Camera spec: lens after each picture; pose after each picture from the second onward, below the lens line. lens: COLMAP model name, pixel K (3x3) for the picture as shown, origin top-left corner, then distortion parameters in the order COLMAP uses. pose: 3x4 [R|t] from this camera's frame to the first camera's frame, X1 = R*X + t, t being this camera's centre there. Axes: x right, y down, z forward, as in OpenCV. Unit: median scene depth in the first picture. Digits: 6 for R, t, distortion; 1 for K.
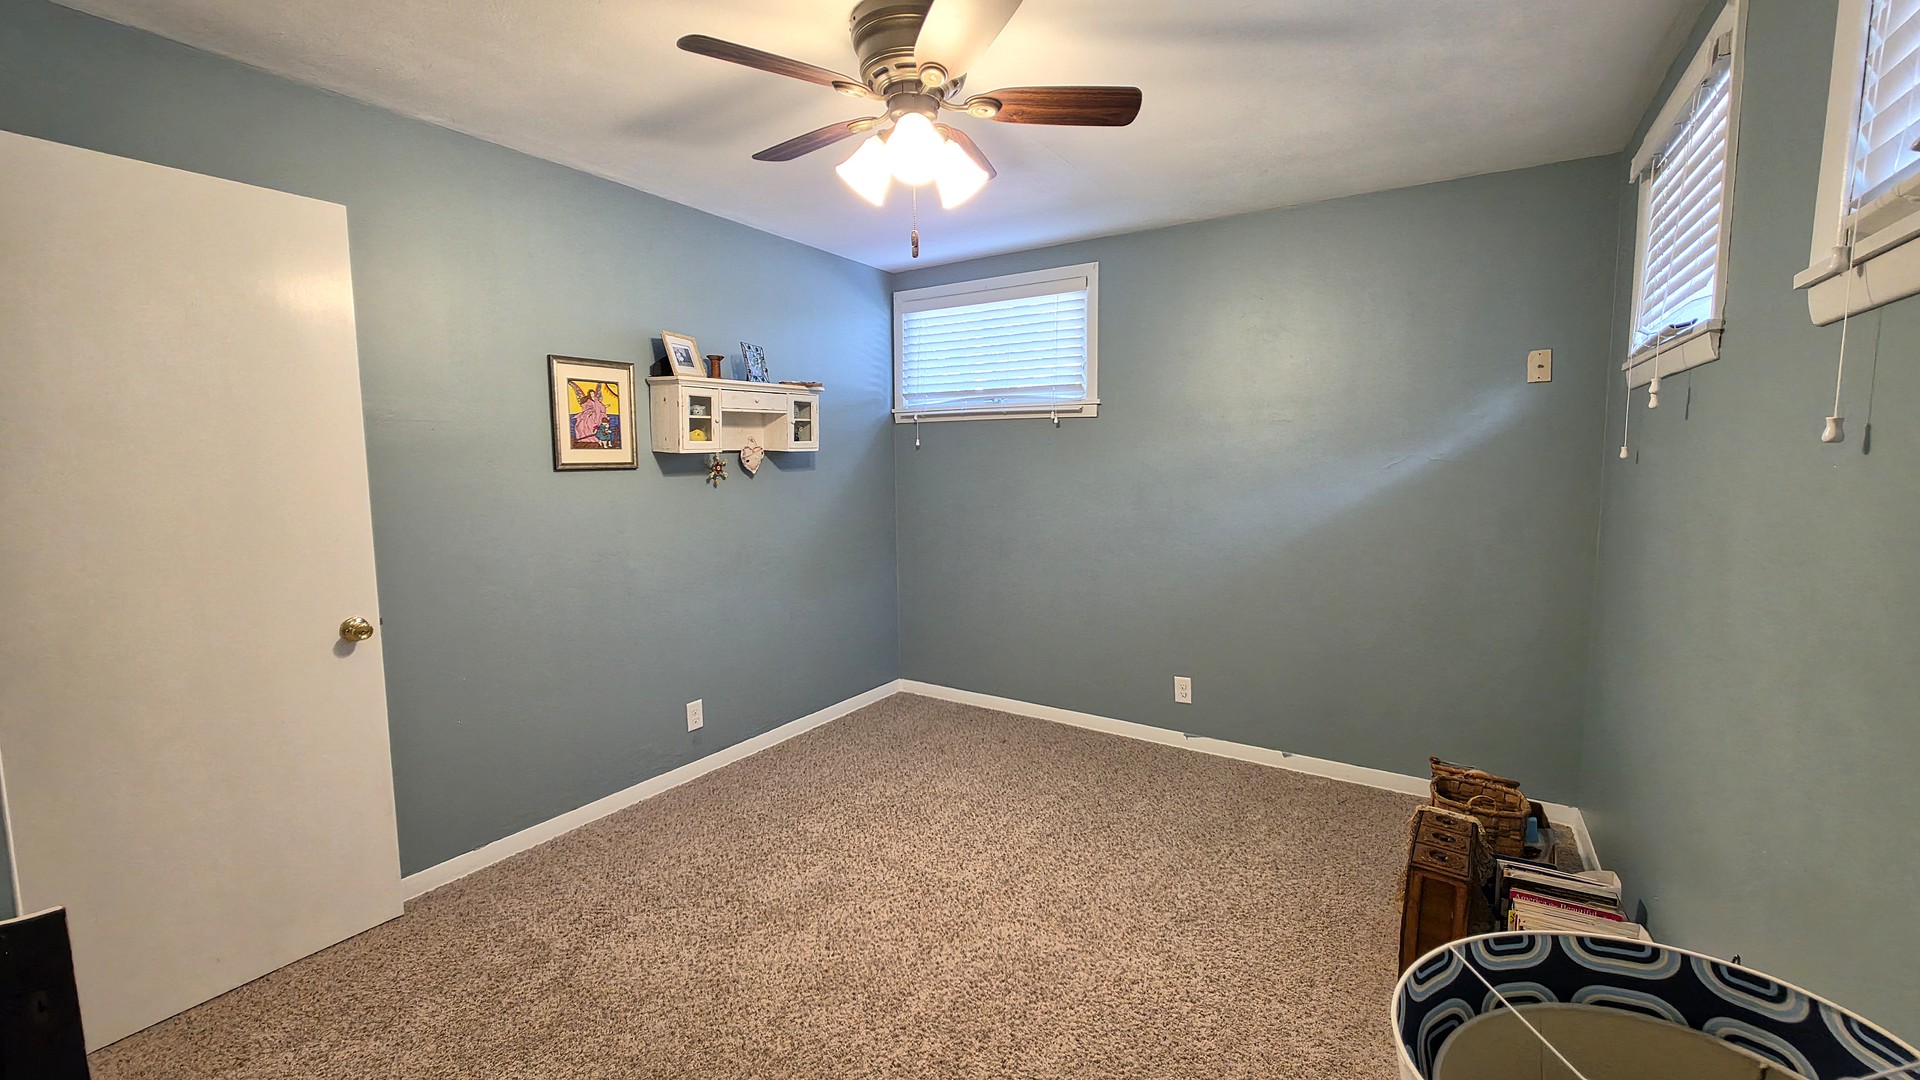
lens RADIAL K [[769.3, 0, 965.2], [0, 769.3, 527.1], [0, 0, 1]] dist [-0.001782, -0.000187]
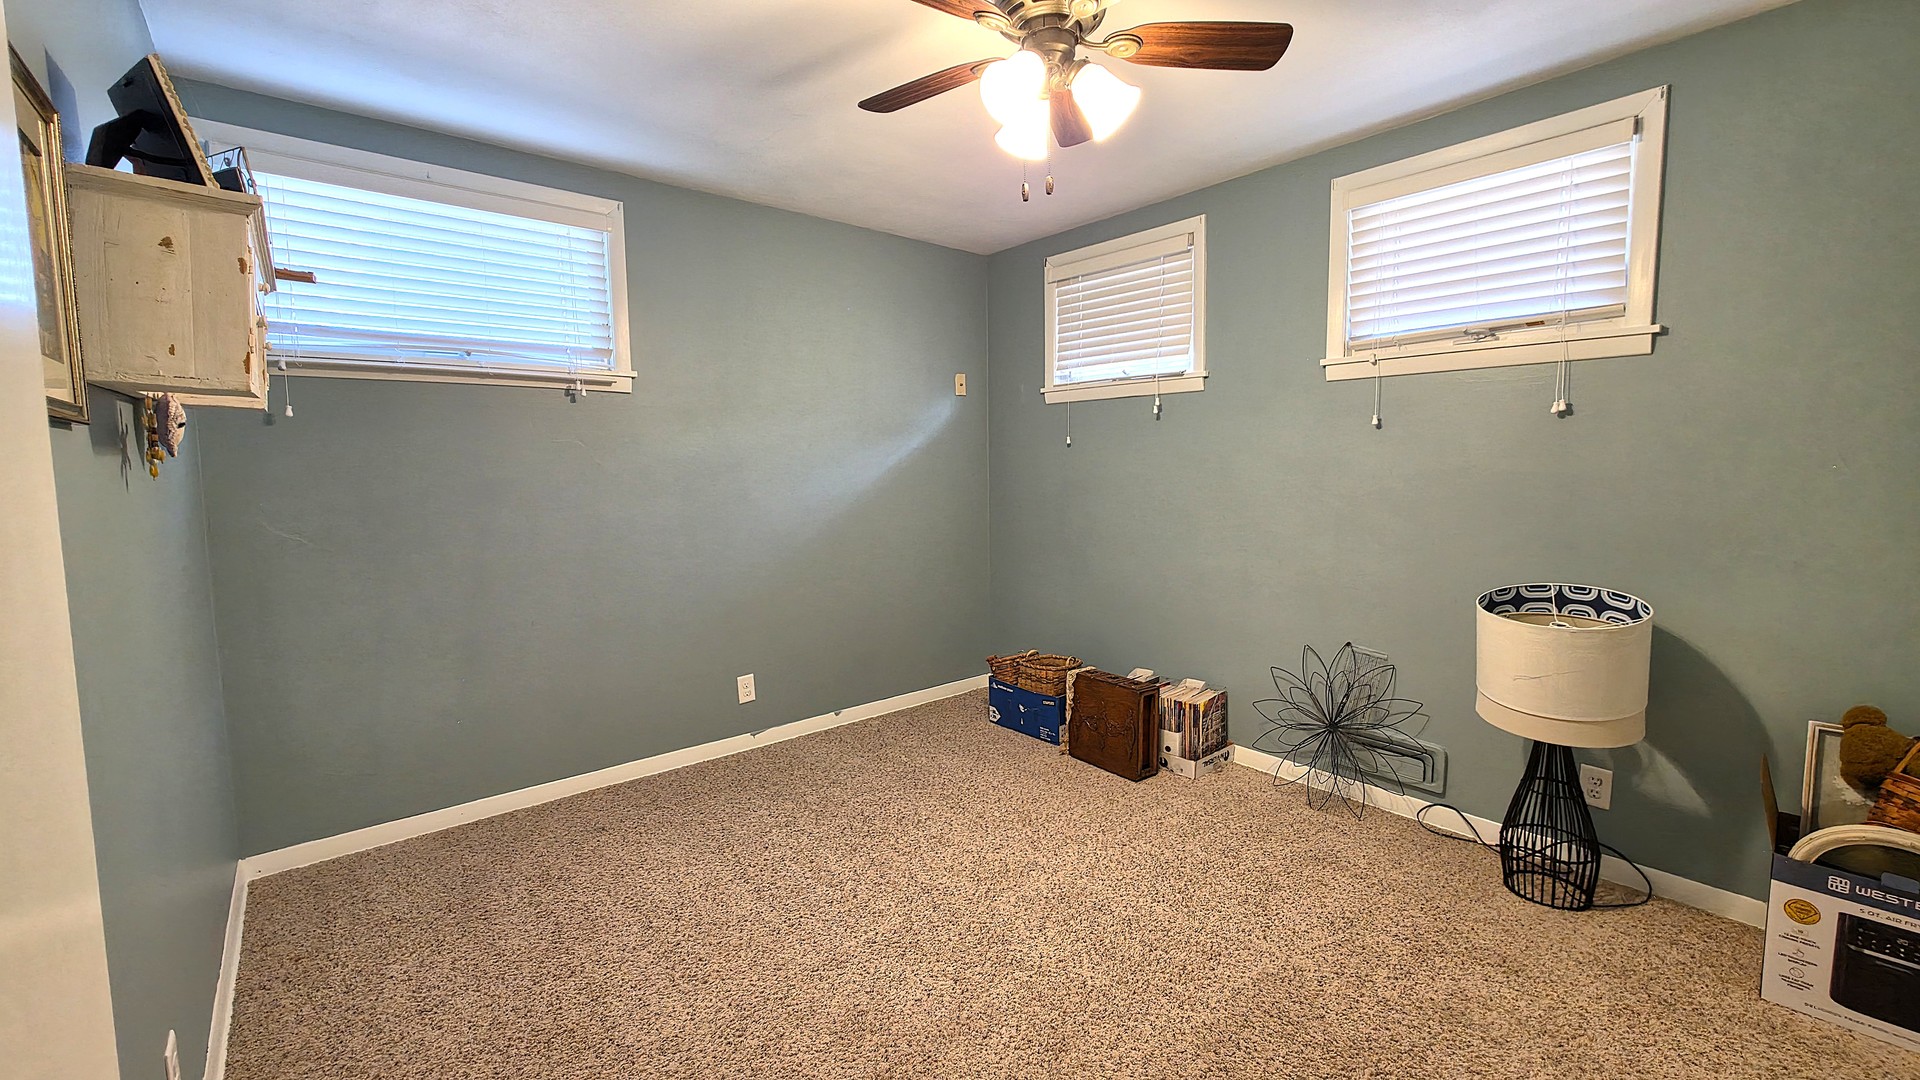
lens RADIAL K [[769.3, 0, 965.2], [0, 769.3, 527.1], [0, 0, 1]] dist [-0.001782, -0.000187]
pose [[0.284439, -0.079211, 0.955416, -0.560162], [0.098650, 0.993709, 0.053017, -0.011394], [-0.953605, 0.079172, 0.290464, 0.470650]]
